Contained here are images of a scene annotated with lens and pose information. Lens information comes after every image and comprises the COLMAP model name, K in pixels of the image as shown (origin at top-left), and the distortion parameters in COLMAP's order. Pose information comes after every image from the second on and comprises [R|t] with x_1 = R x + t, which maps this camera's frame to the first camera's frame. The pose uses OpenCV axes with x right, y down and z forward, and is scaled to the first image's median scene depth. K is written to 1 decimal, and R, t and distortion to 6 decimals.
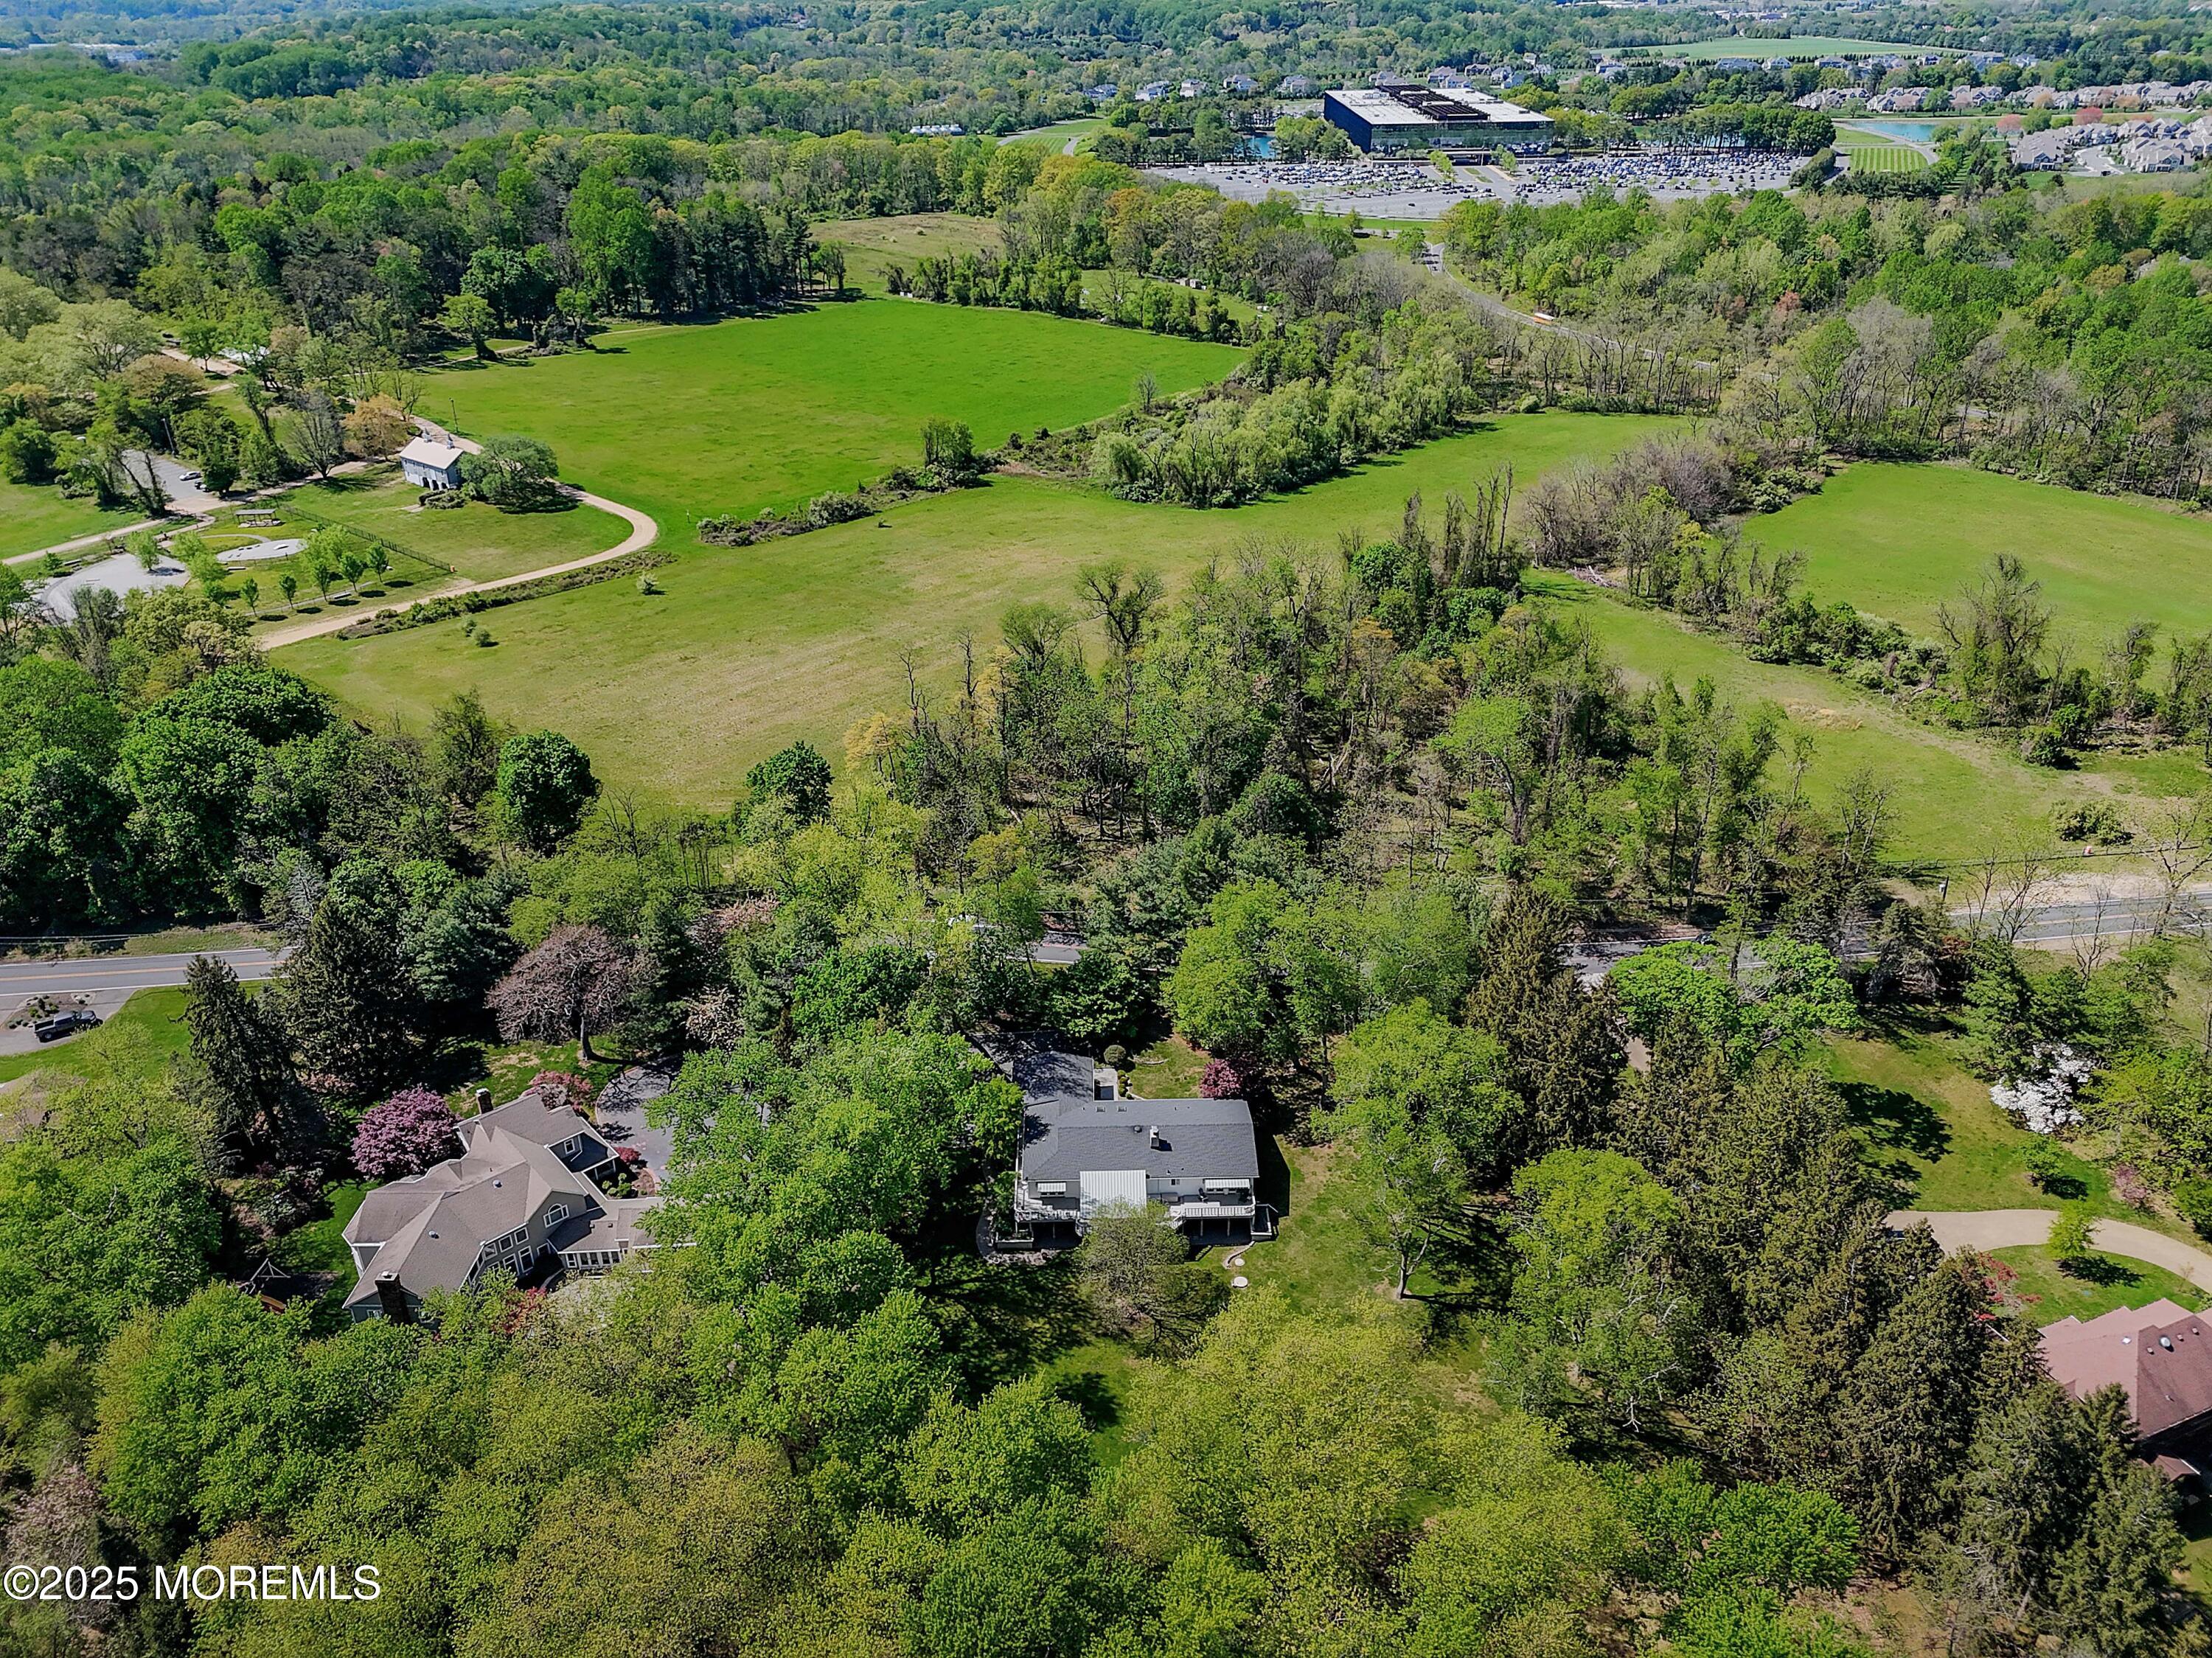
lens RADIAL K [[1638.0, 0, 1017.2], [0, 1638.0, 822.2], [0, 0, 1]] dist [0.062939, -0.051065]
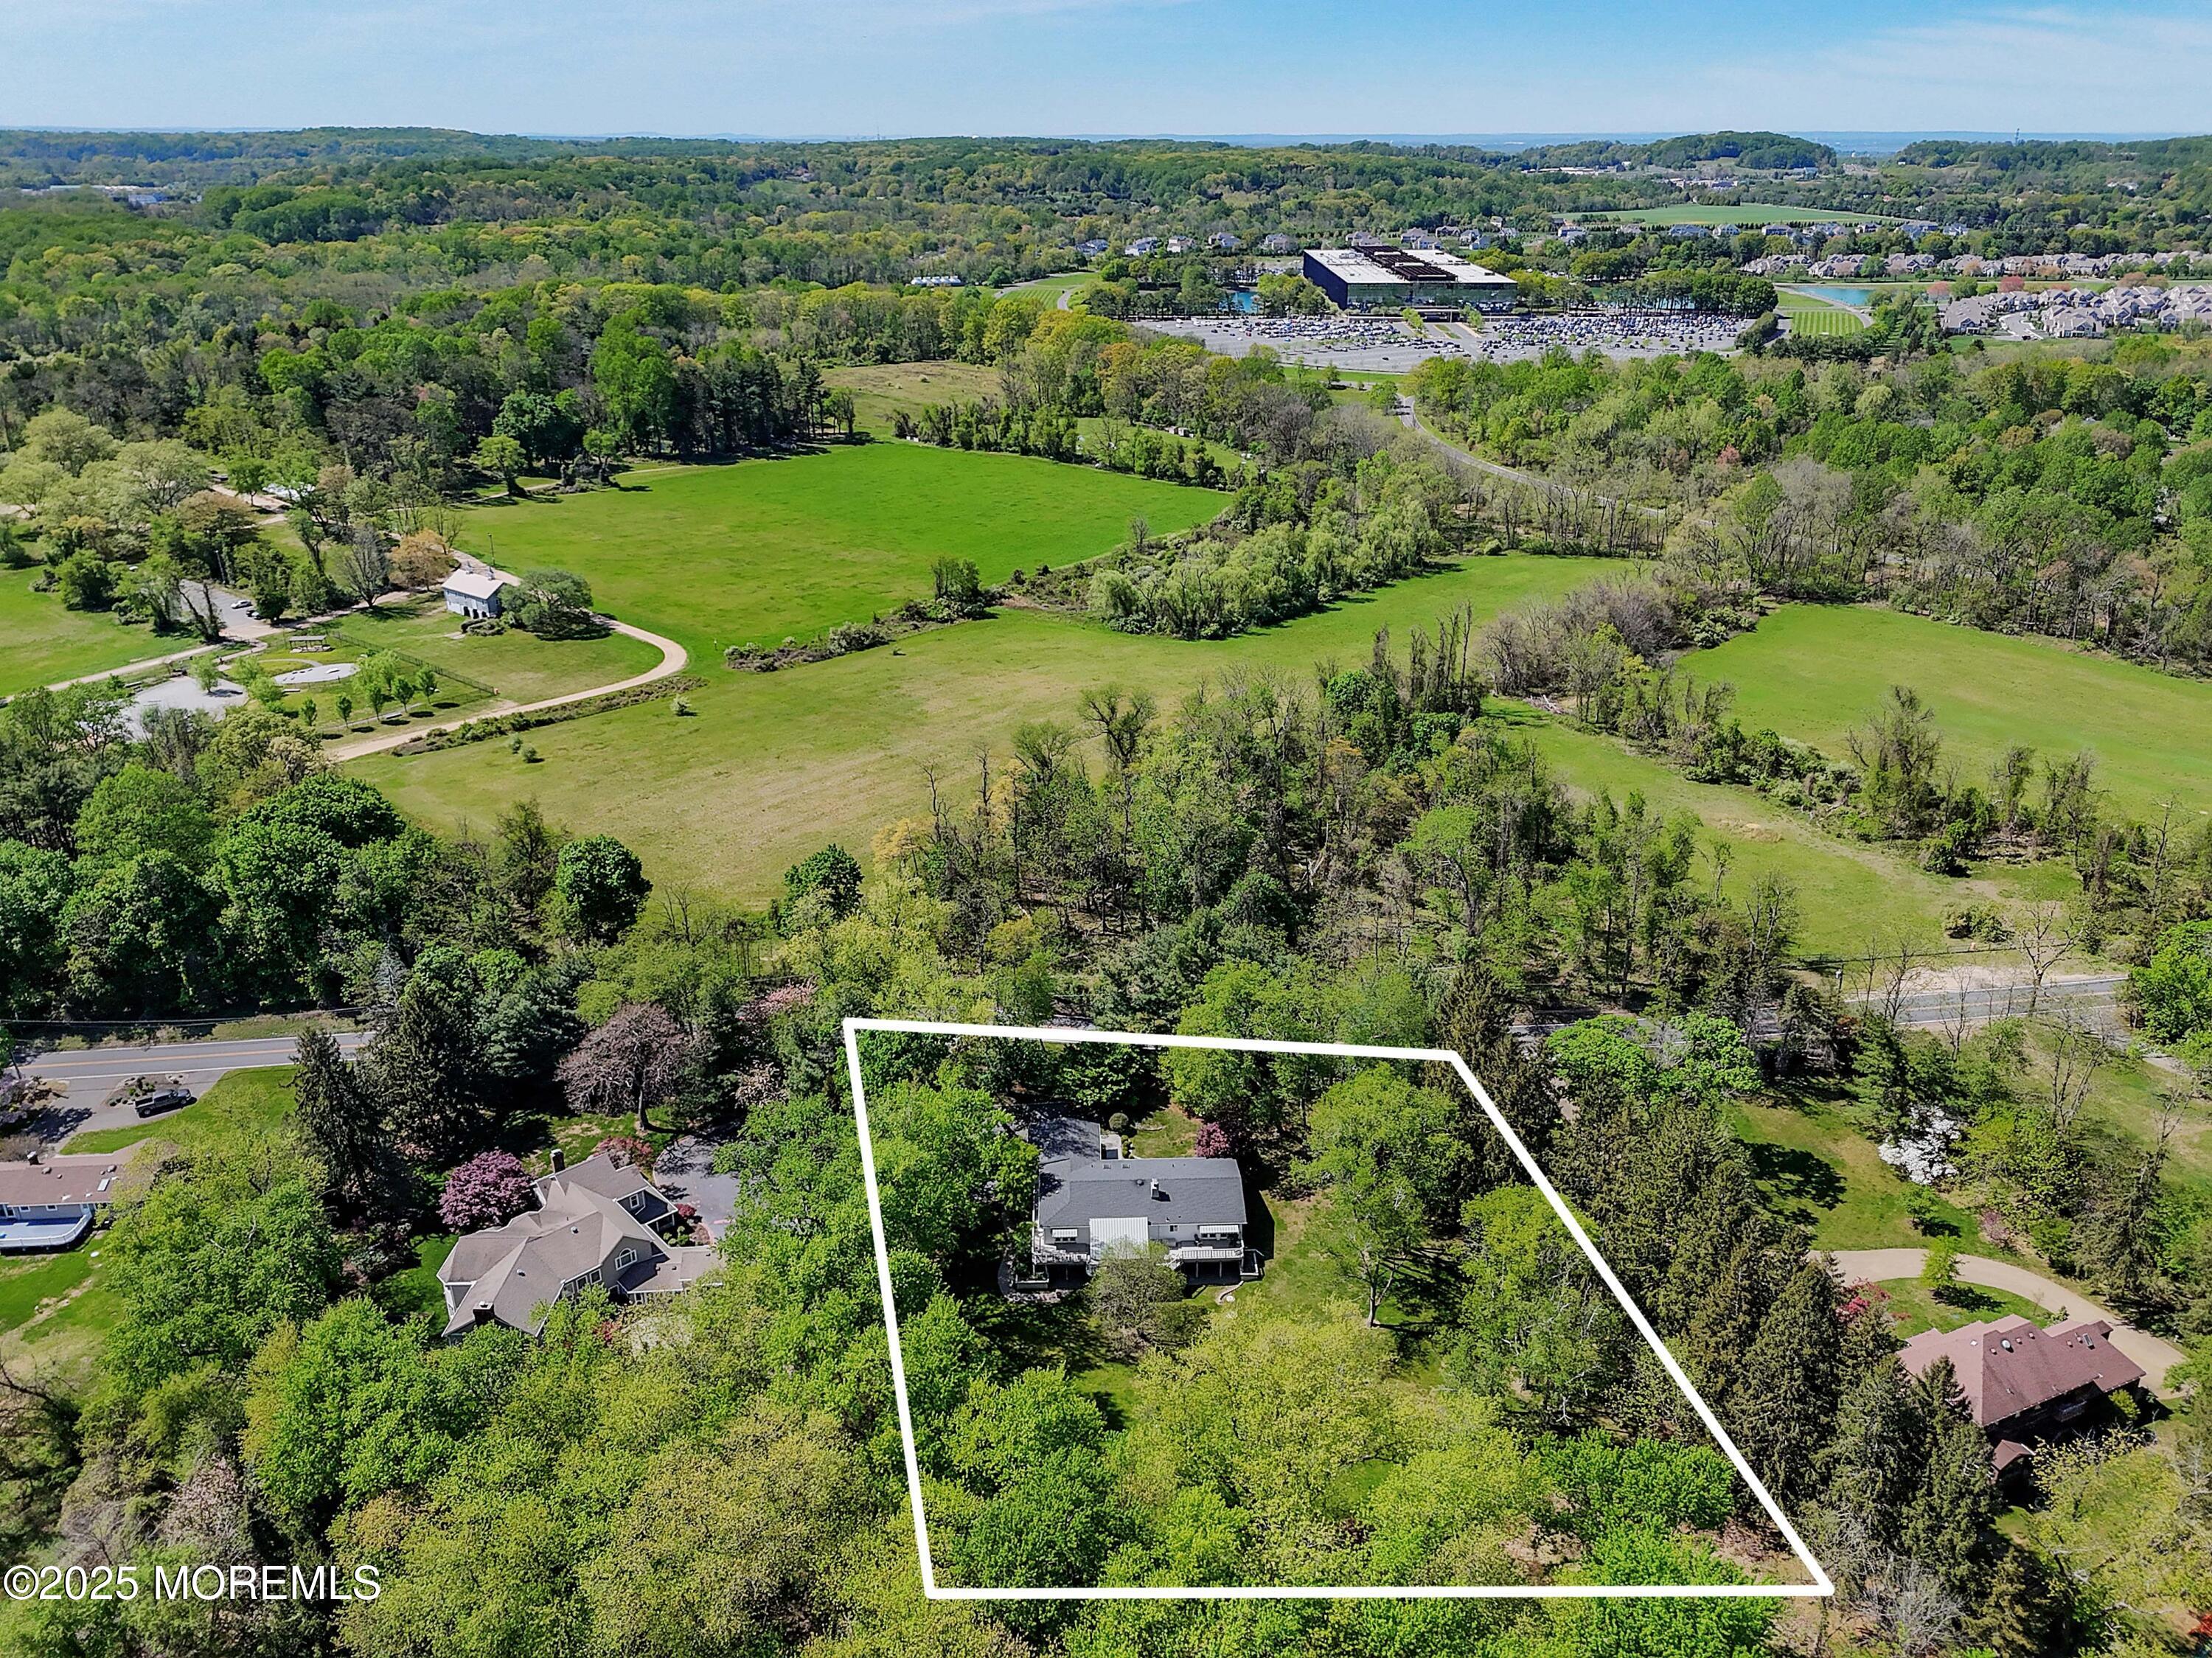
lens RADIAL K [[1623.8, 0, 1047.7], [0, 1623.8, 833.0], [0, 0, 1]] dist [0.062061, -0.051886]
pose [[0.999703, 0.003706, 0.024088, -0.007441], [-0.002050, 0.997655, -0.068417, 0.009193], [-0.024286, 0.068347, 0.997366, -0.055718]]
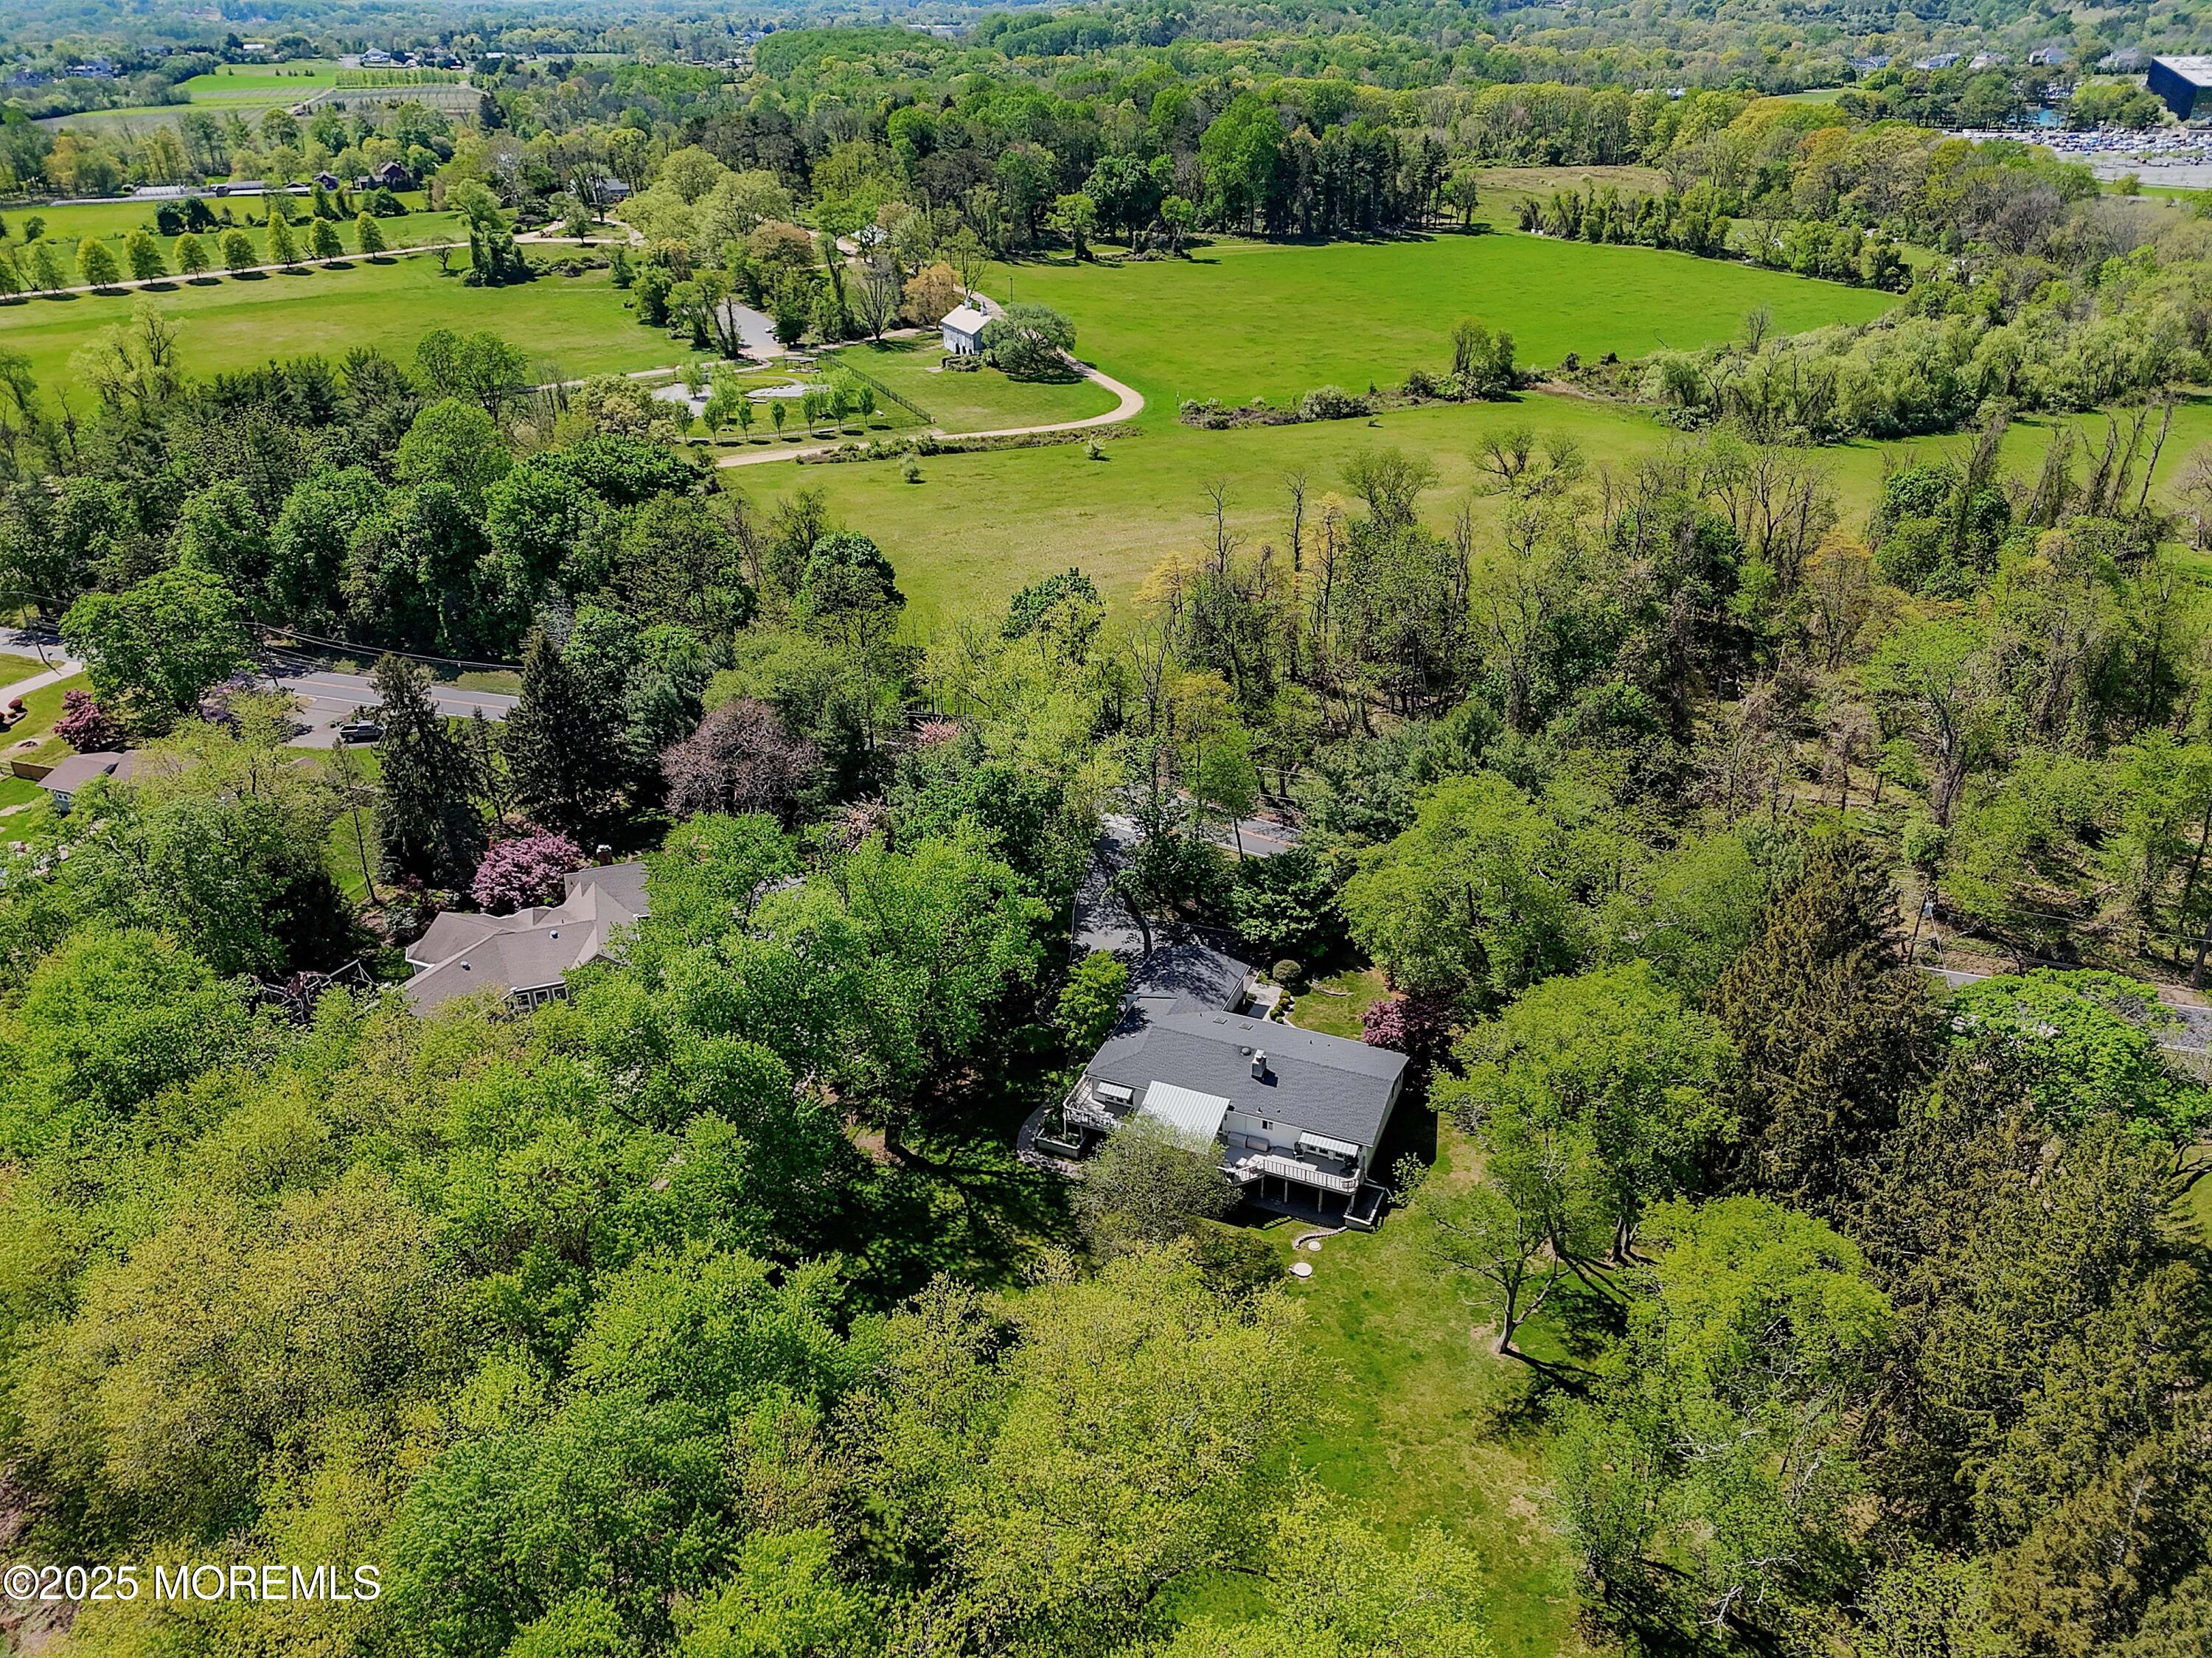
lens RADIAL K [[1558.6, 0, 1027.0], [0, 1558.6, 851.6], [0, 0, 1]] dist [0.058482, -0.040155]
pose [[0.915162, 0.199658, -0.350163, 0.089055], [-0.186142, 0.979865, 0.072218, 0.023488], [0.357532, -0.000911, 0.933901, 0.105982]]
